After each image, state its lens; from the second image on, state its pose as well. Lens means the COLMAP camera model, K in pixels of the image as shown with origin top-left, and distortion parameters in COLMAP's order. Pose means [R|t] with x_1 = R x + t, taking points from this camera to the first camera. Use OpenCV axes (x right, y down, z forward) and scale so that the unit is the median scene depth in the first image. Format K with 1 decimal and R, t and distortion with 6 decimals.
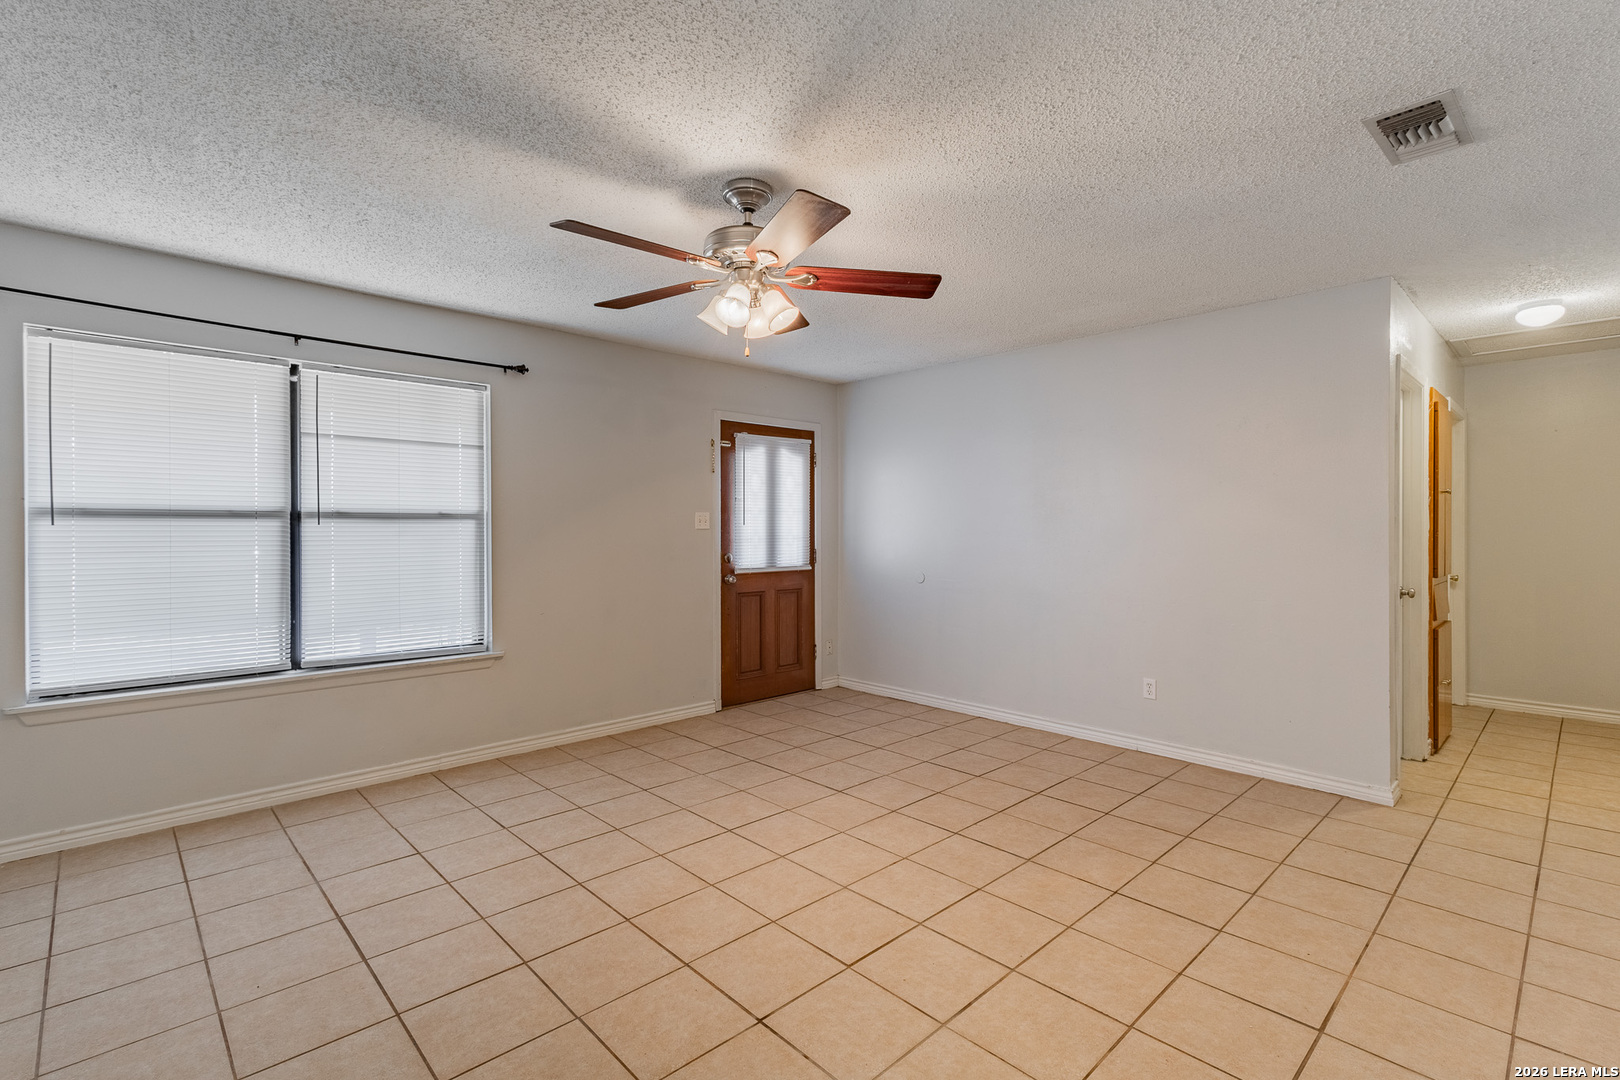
lens RADIAL K [[740.7, 0, 812.1], [0, 740.7, 535.2], [0, 0, 1]] dist [0.009988, -0.003774]
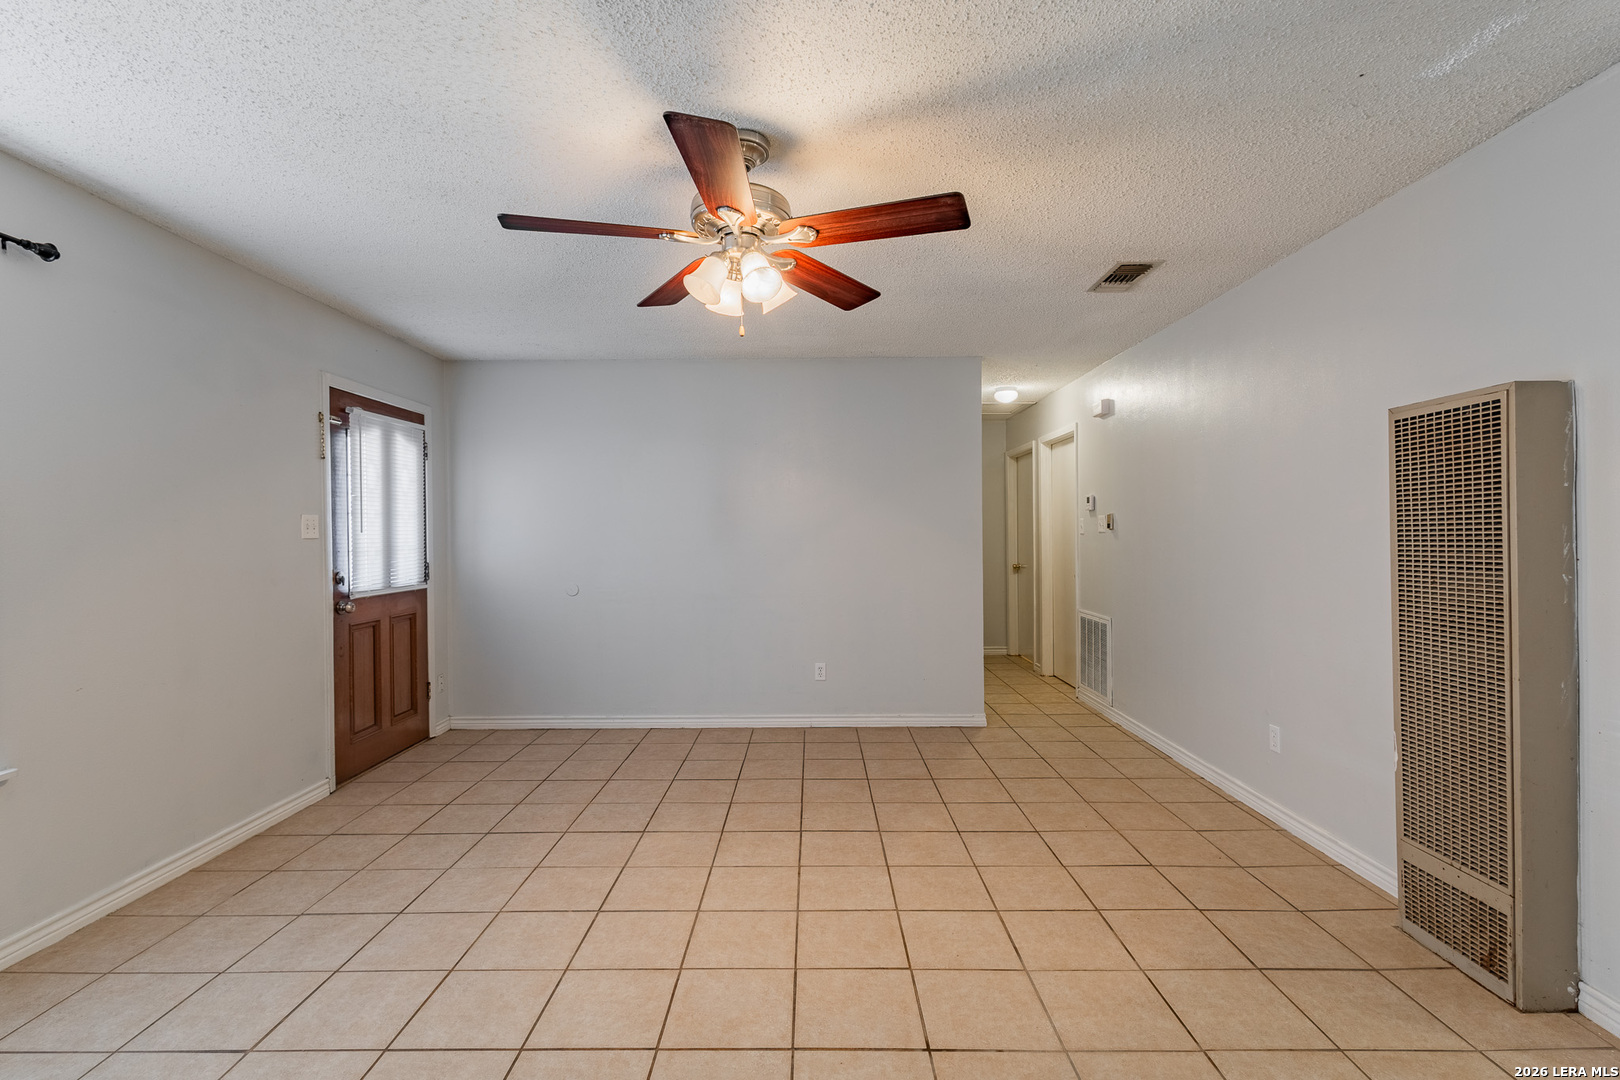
lens RADIAL K [[740.7, 0, 810.5], [0, 740.7, 540.1], [0, 0, 1]] dist [0.009988, -0.003774]
pose [[0.694084, -0.010945, 0.719811, -0.355382], [0.013737, 0.999904, 0.001958, -0.001668], [-0.719763, 0.008529, 0.694168, 0.184013]]
